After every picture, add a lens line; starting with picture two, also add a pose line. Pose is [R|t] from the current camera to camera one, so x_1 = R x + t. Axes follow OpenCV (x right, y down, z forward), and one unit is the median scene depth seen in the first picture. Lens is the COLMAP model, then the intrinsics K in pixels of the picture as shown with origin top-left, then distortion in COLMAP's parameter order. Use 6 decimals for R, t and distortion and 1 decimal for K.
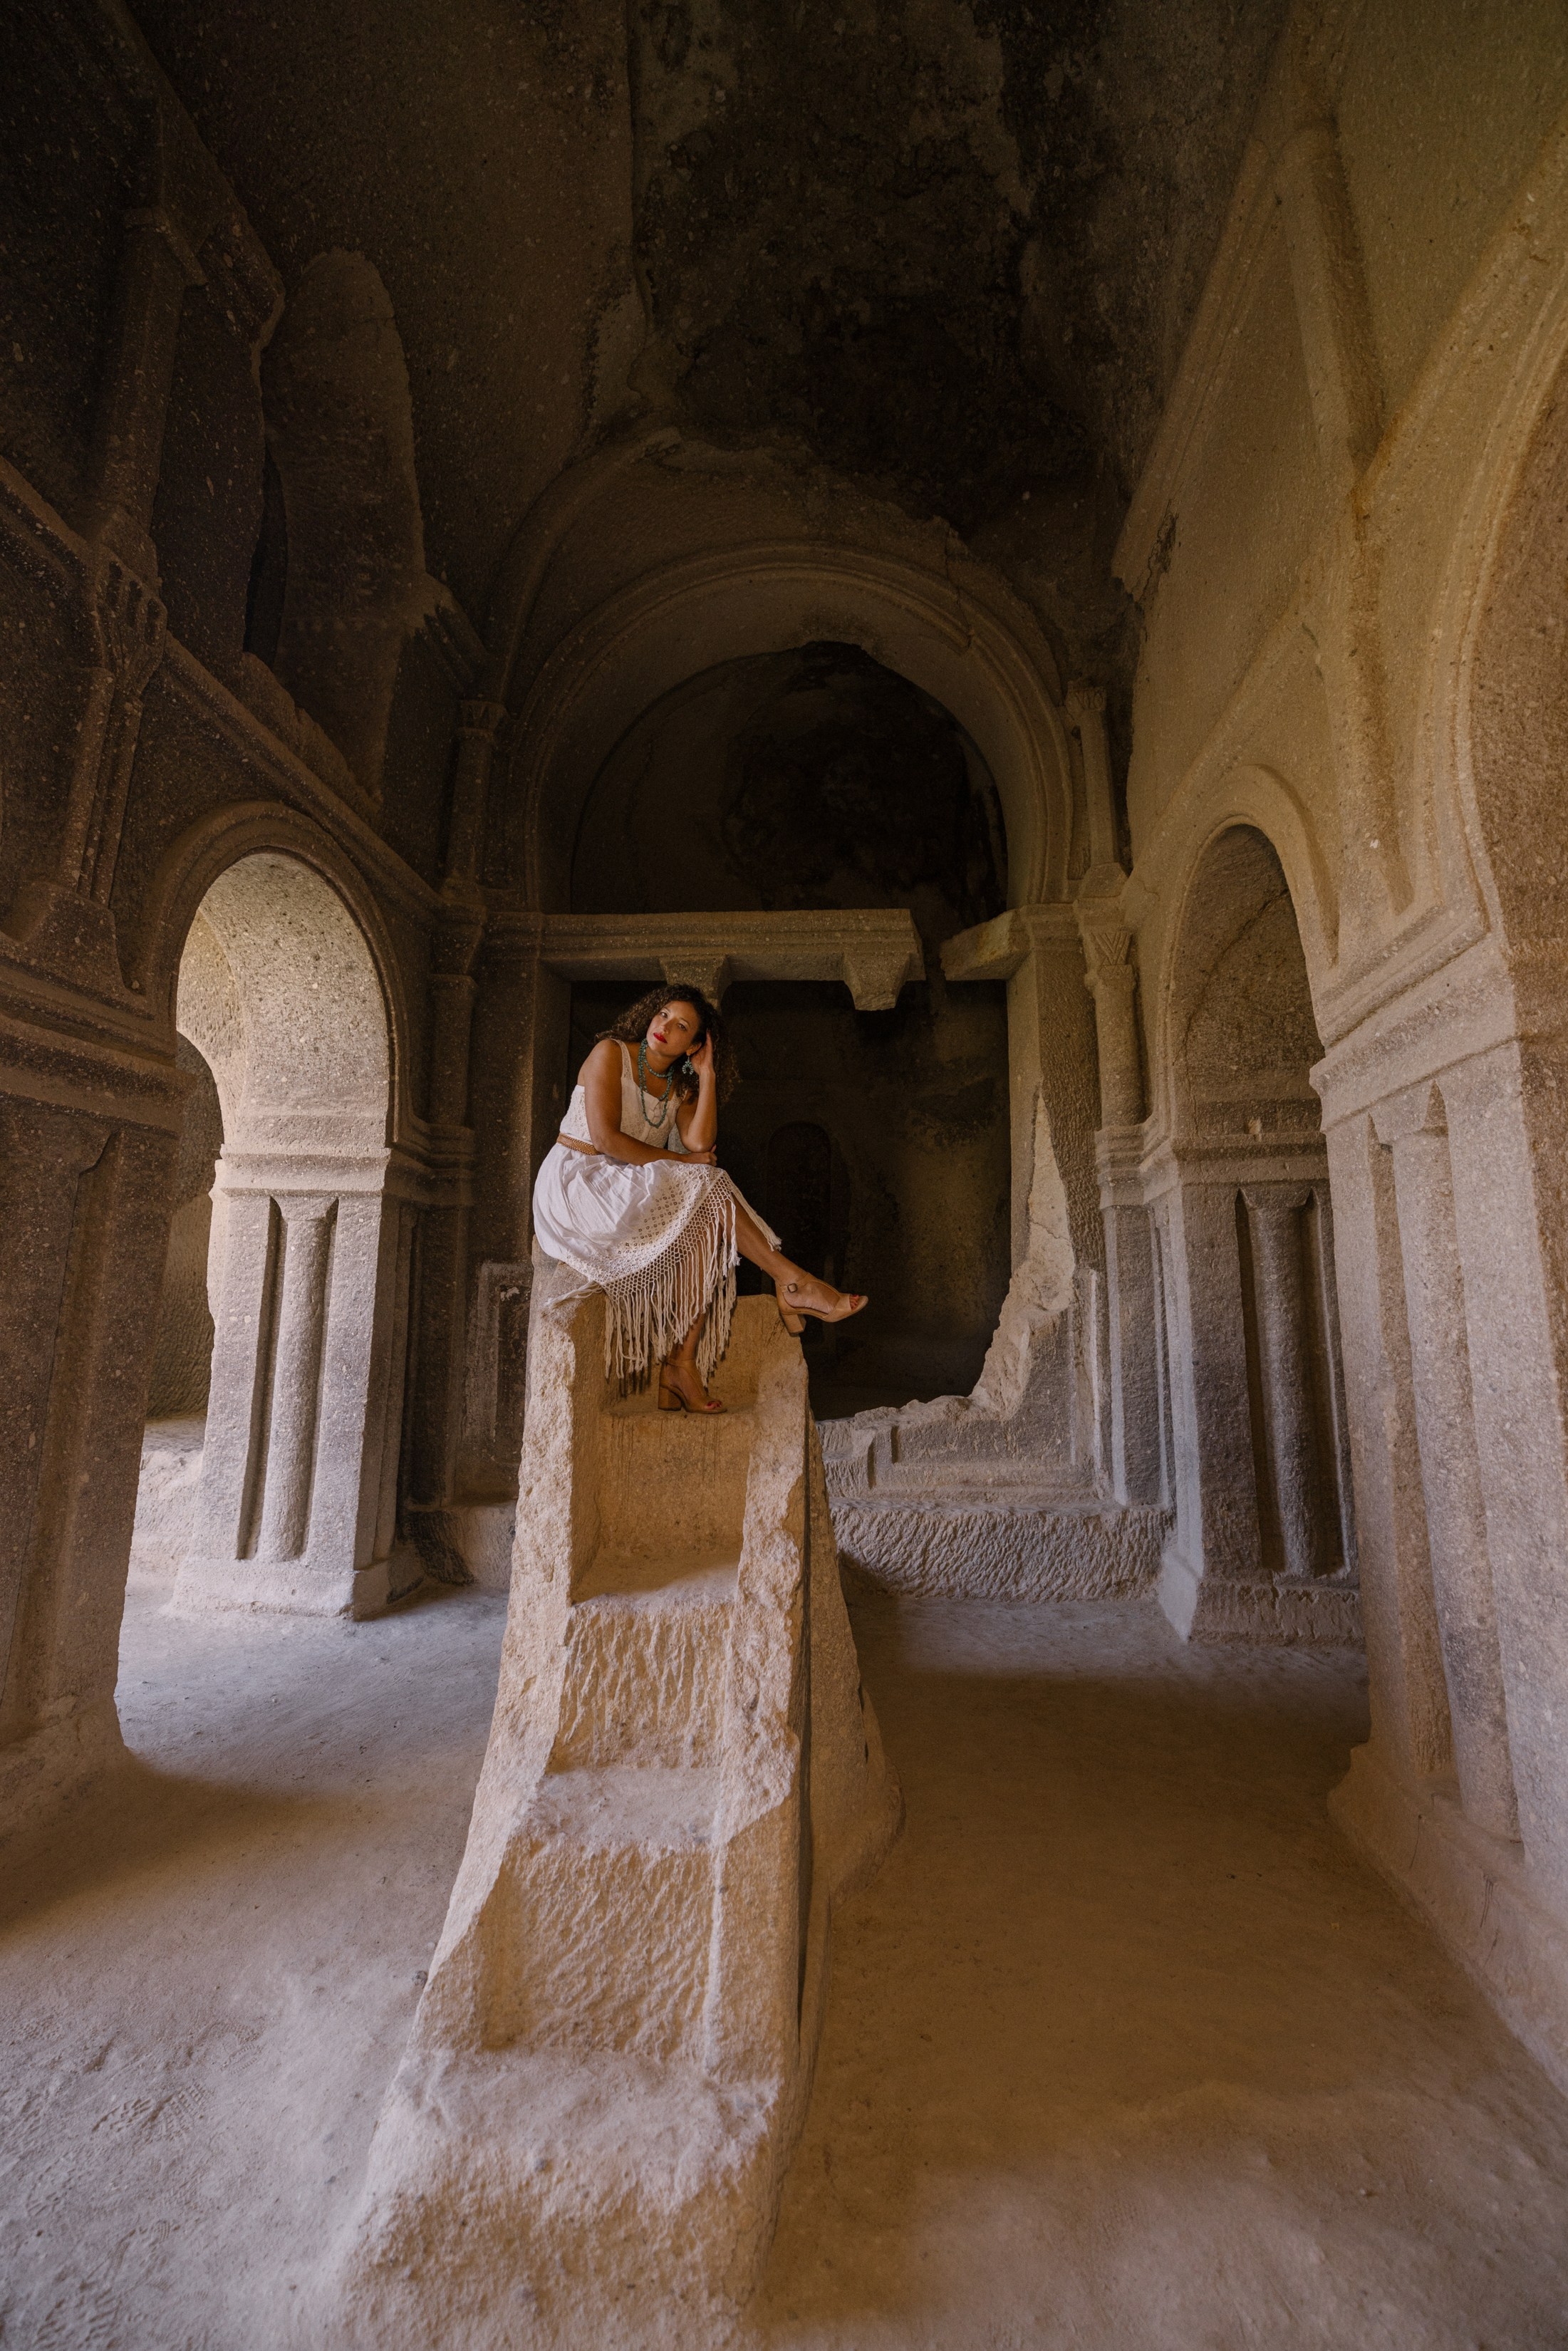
lens RADIAL K [[1007.8, 0, 777.7], [0, 1007.8, 1173.0], [0, 0, 1]] dist [0.001610, -0.000269]
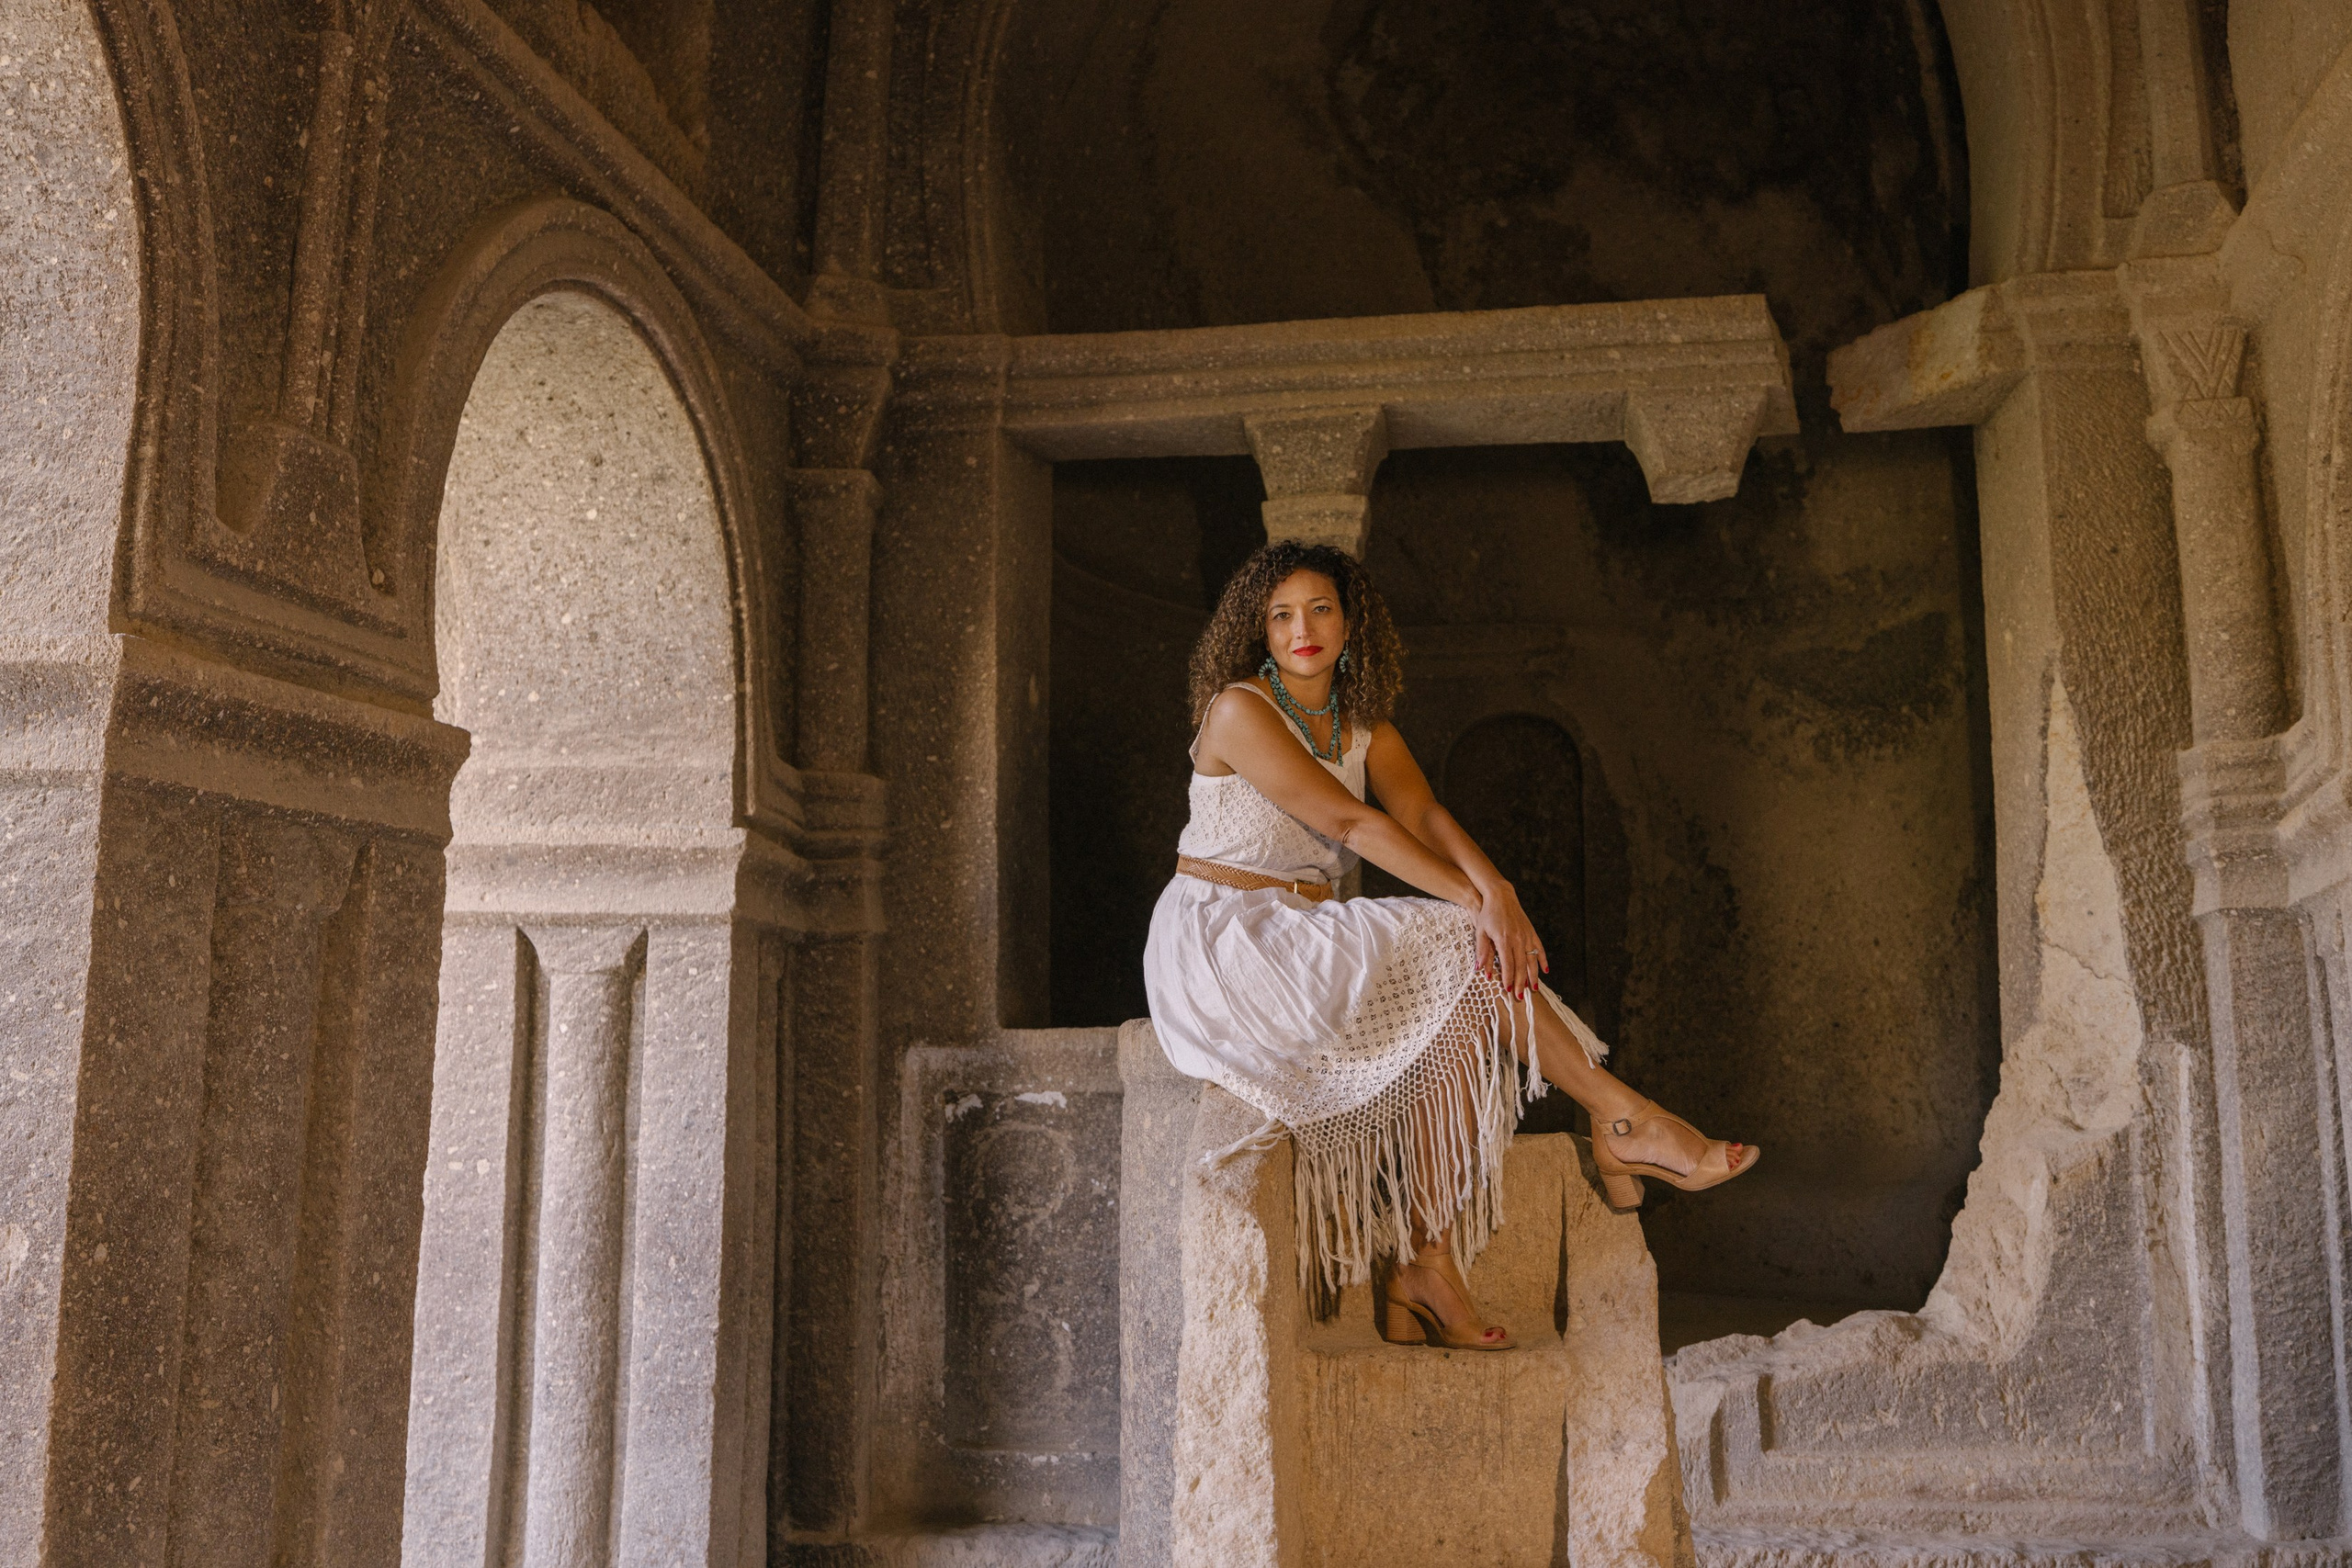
lens RADIAL K [[2353.8, 0, 1176.9], [0, 2353.8, 773.2], [0, 0, 1]] dist [0.001071, 0.000000]
pose [[0.994929, -0.025125, -0.097387, -0.050445], [0.024614, 0.999676, -0.006446, -0.039166], [0.097517, 0.004016, 0.995226, -0.161406]]
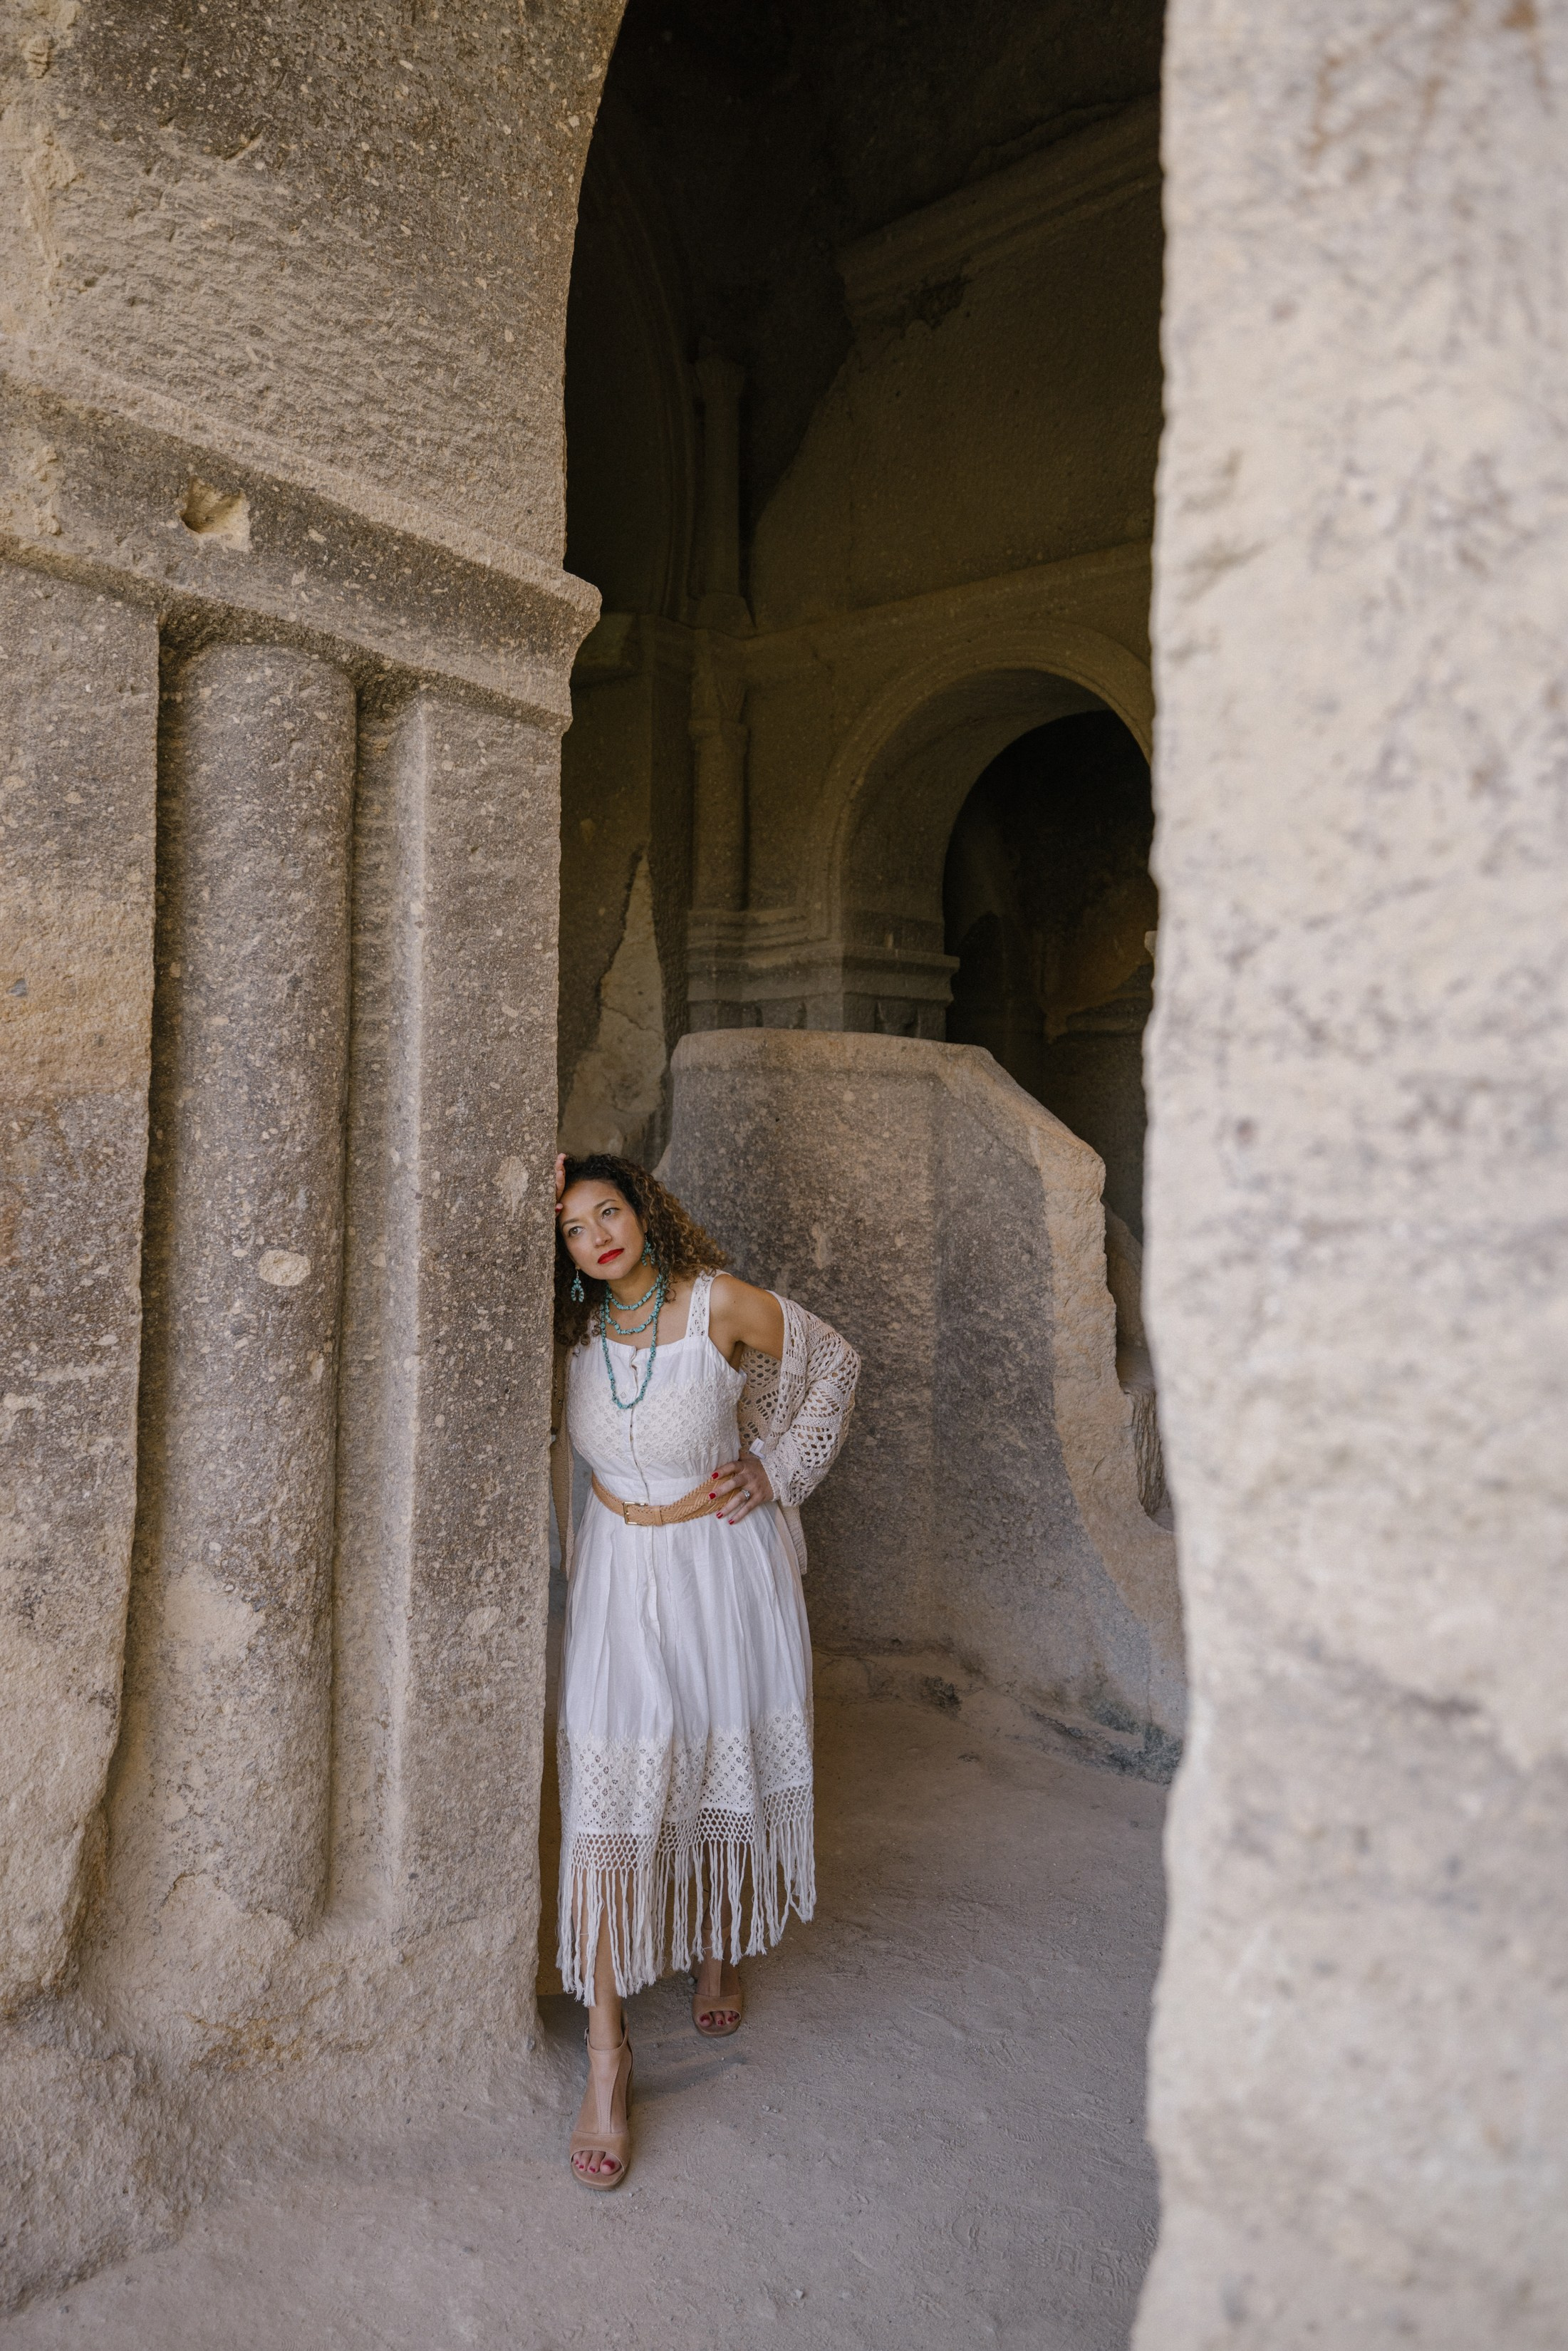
lens RADIAL K [[1494.9, 0, 777.9], [0, 1494.9, 1172.6], [0, 0, 1]] dist [0.000453, 0.000257]
pose [[0.601210, -0.009746, 0.799031, -0.742352], [-0.142352, 0.982625, 0.119095, 0.018156], [-0.786309, -0.185345, 0.589377, 0.153676]]
